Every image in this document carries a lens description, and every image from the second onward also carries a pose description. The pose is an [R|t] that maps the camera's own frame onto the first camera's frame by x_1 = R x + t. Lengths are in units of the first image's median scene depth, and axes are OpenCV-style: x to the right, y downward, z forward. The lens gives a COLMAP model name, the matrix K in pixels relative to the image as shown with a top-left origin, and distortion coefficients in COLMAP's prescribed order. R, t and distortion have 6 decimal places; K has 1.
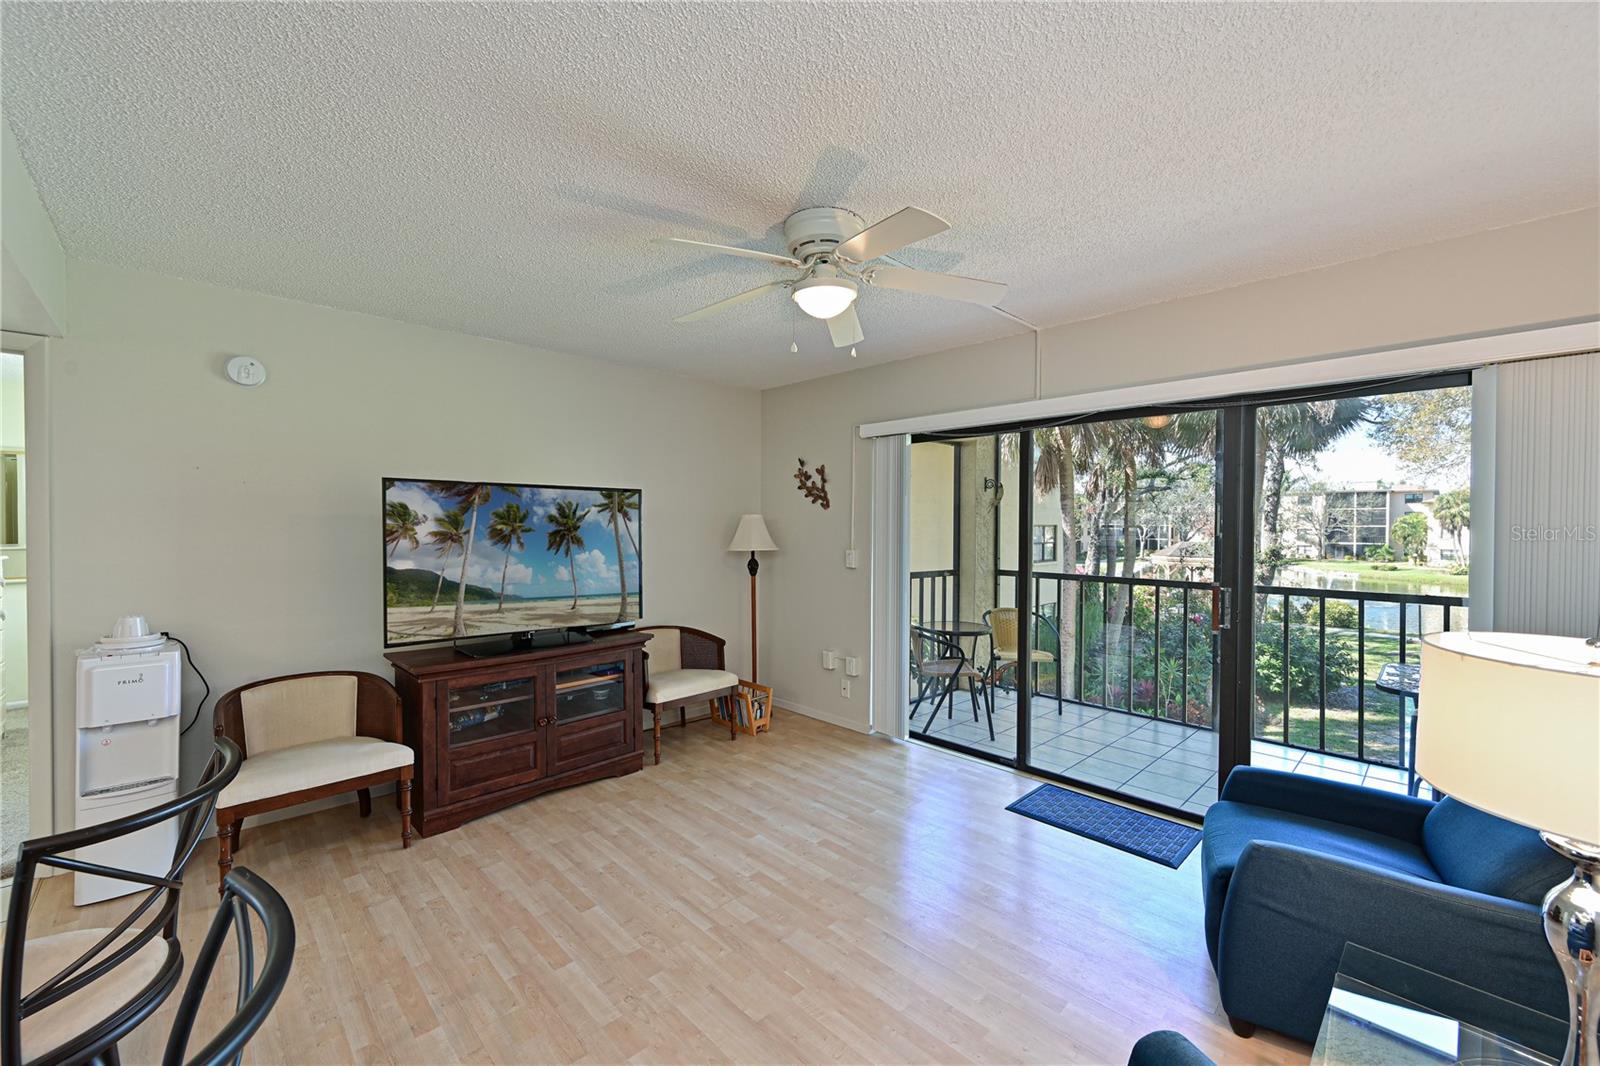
lens RADIAL K [[641.7, 0, 791.2], [0, 641.7, 536.4], [0, 0, 1]] dist [-0.012389, 0.000061]
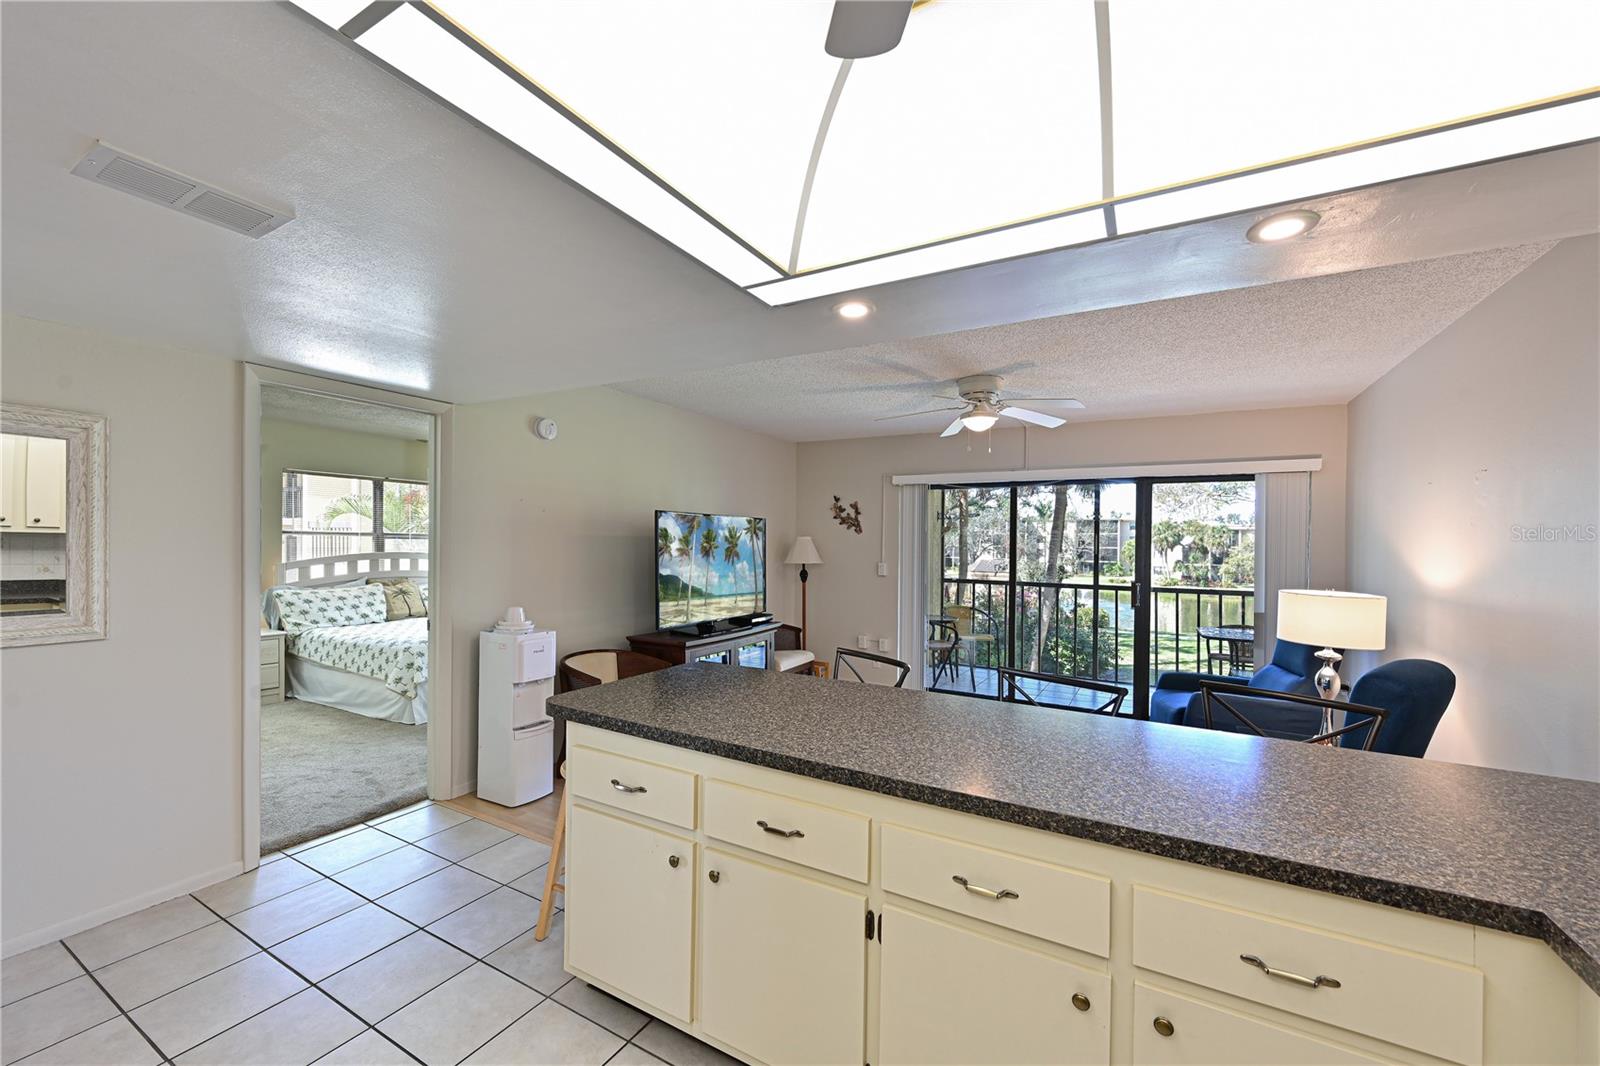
lens RADIAL K [[624.9, 0, 795.3], [0, 624.9, 543.0], [0, 0, 1]] dist [-0.000754, -0.000120]
pose [[0.960915, 0.011063, 0.276623, -0.562119], [-0.006407, 0.999822, -0.017728, 0.003585], [-0.276770, 0.015263, 0.960815, -0.326615]]
